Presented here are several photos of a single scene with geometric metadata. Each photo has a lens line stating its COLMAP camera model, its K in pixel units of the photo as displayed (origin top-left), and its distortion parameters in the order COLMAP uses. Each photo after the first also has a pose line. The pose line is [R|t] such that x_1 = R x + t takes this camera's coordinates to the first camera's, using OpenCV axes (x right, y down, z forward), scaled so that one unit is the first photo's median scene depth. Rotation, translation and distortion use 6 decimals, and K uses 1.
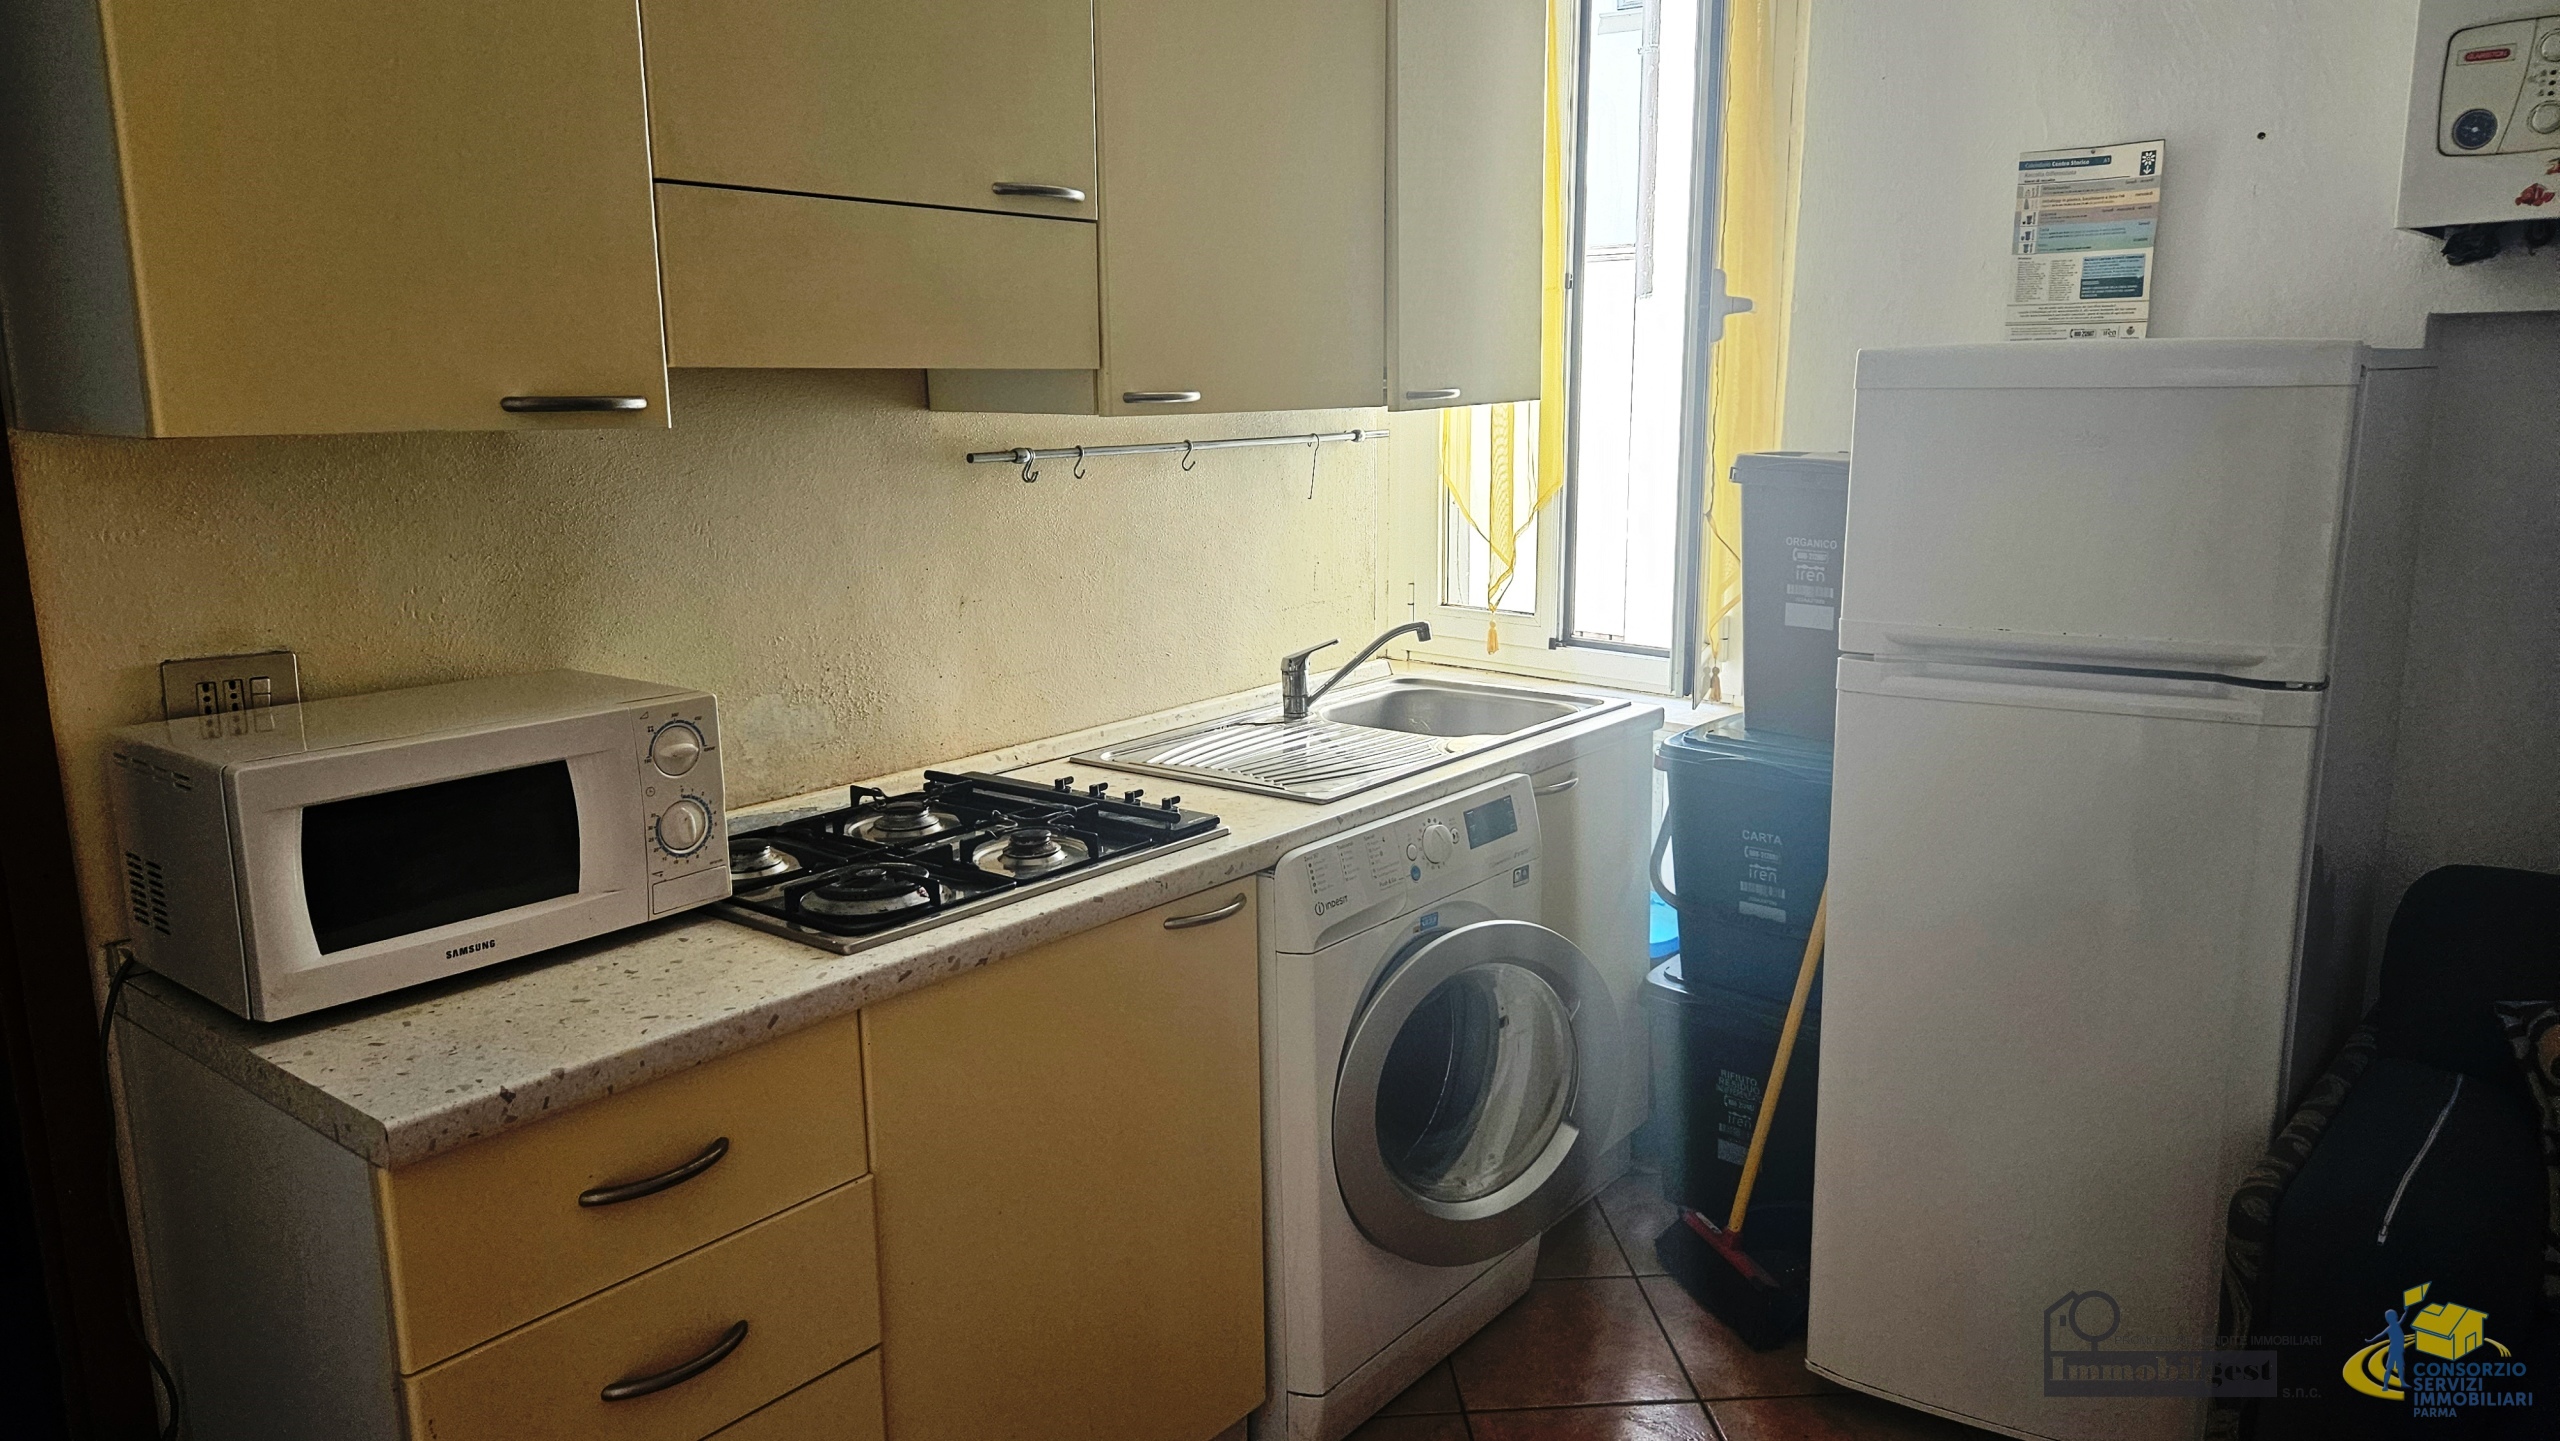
lens RADIAL K [[1703.8, 0, 1280.9], [0, 1703.8, 701.3], [0, 0, 1]] dist [0.093277, -0.107758]
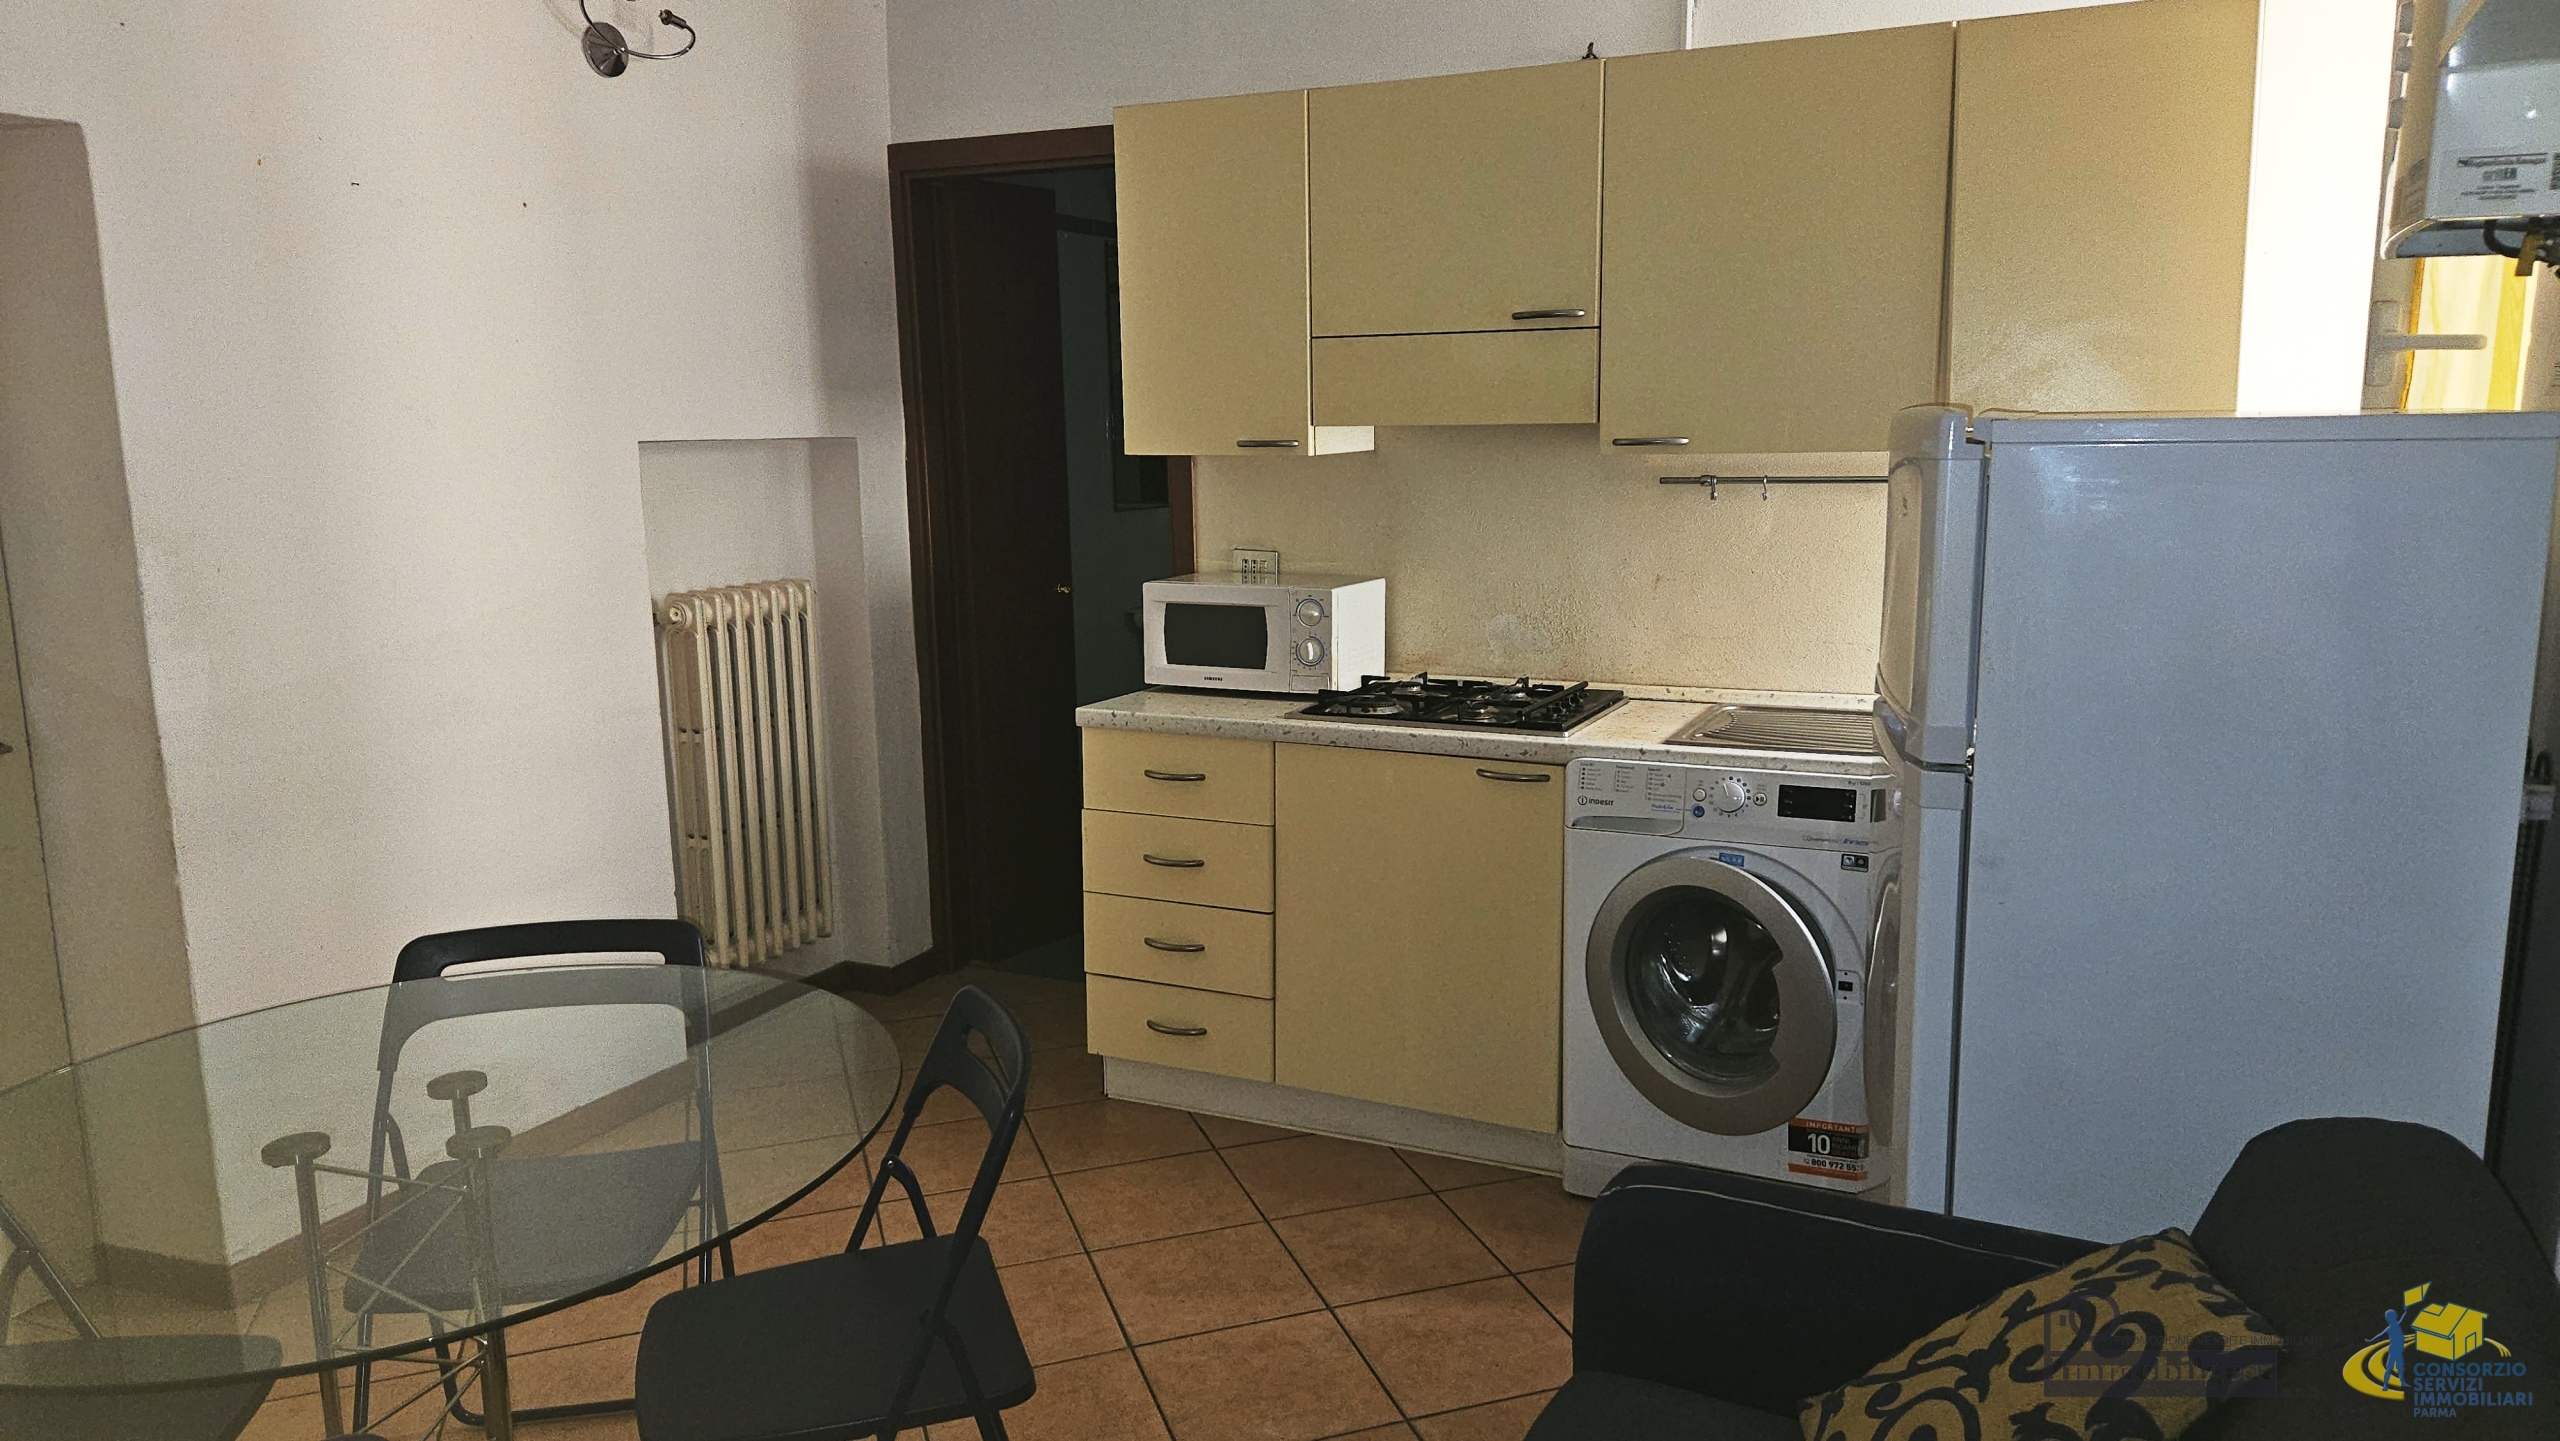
lens RADIAL K [[1703.8, 0, 1280.9], [0, 1703.8, 701.3], [0, 0, 1]] dist [0.093277, -0.107758]
pose [[0.248216, 0.165121, -0.954528, 1.290699], [-0.167512, 0.977838, 0.125593, -0.095866], [0.954111, 0.128721, 0.270375, 0.352553]]
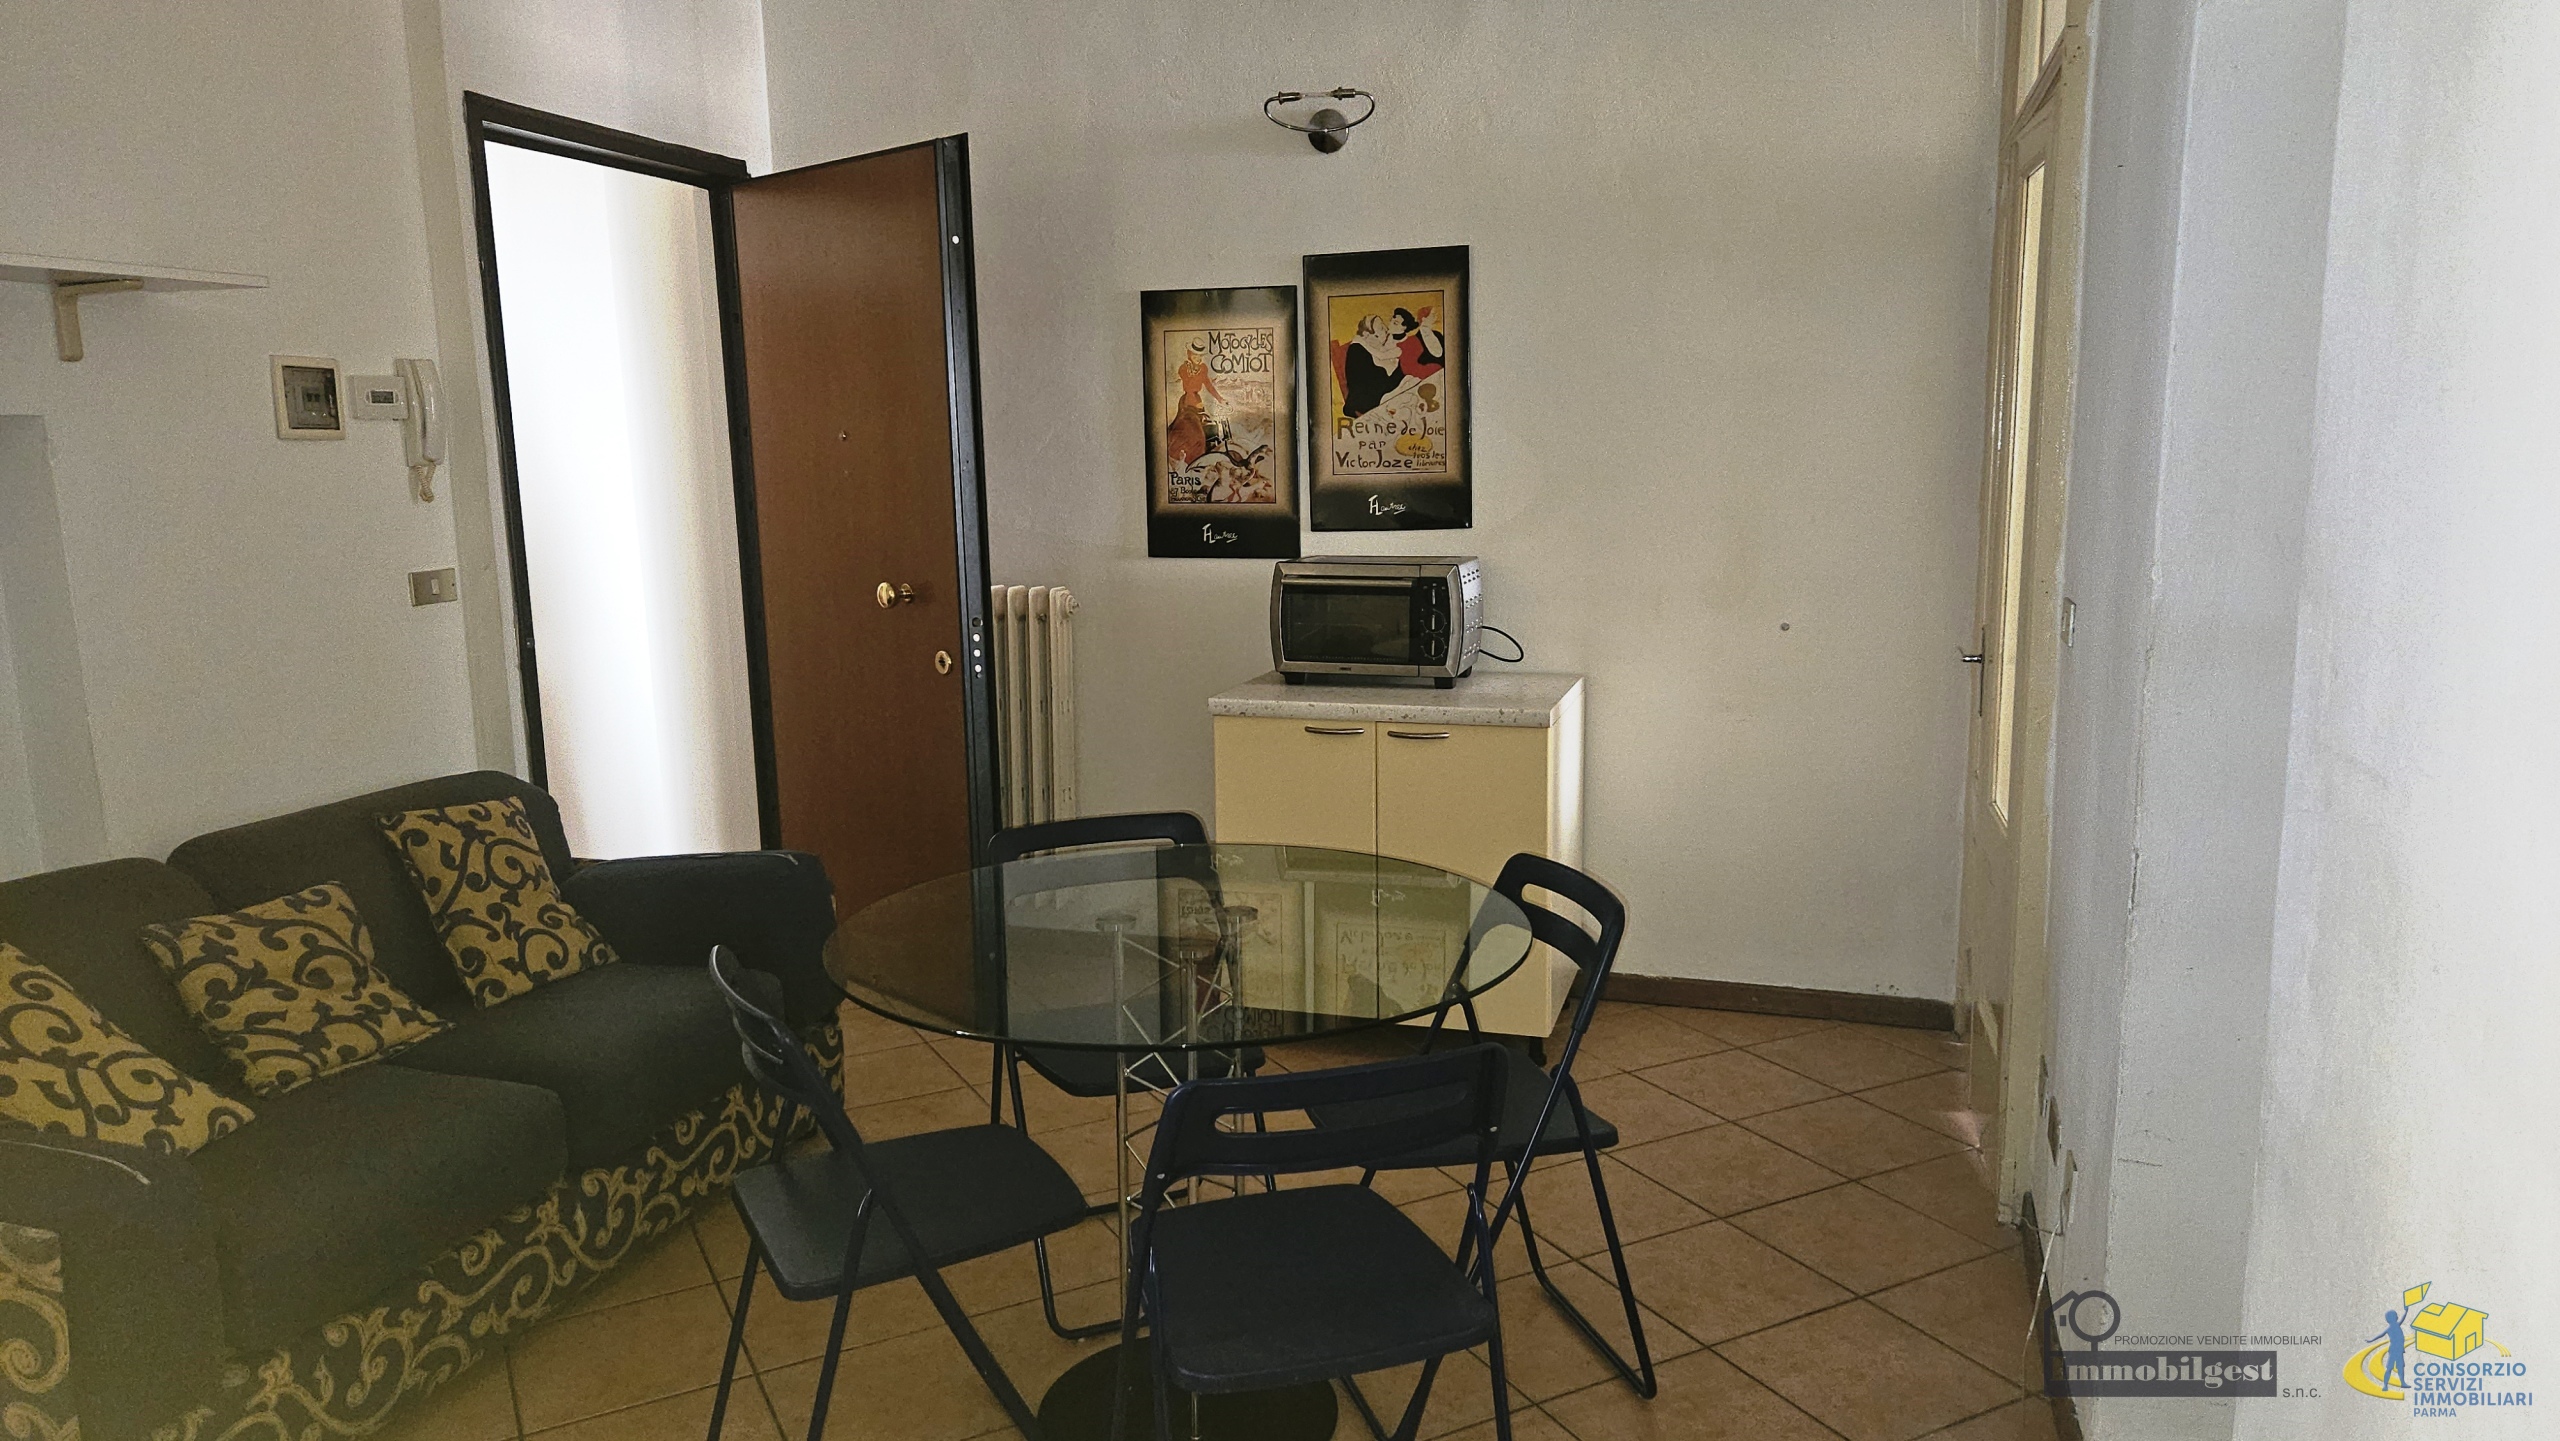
lens RADIAL K [[1689.3, 0, 1280.0], [0, 1689.3, 720.5], [0, 0, 1]] dist [0.089036, -0.095583]
pose [[-0.407895, -0.137608, 0.902599, -0.575679], [0.193000, 0.953243, 0.232548, -0.096211], [-0.892397, 0.269057, -0.362265, 0.515624]]
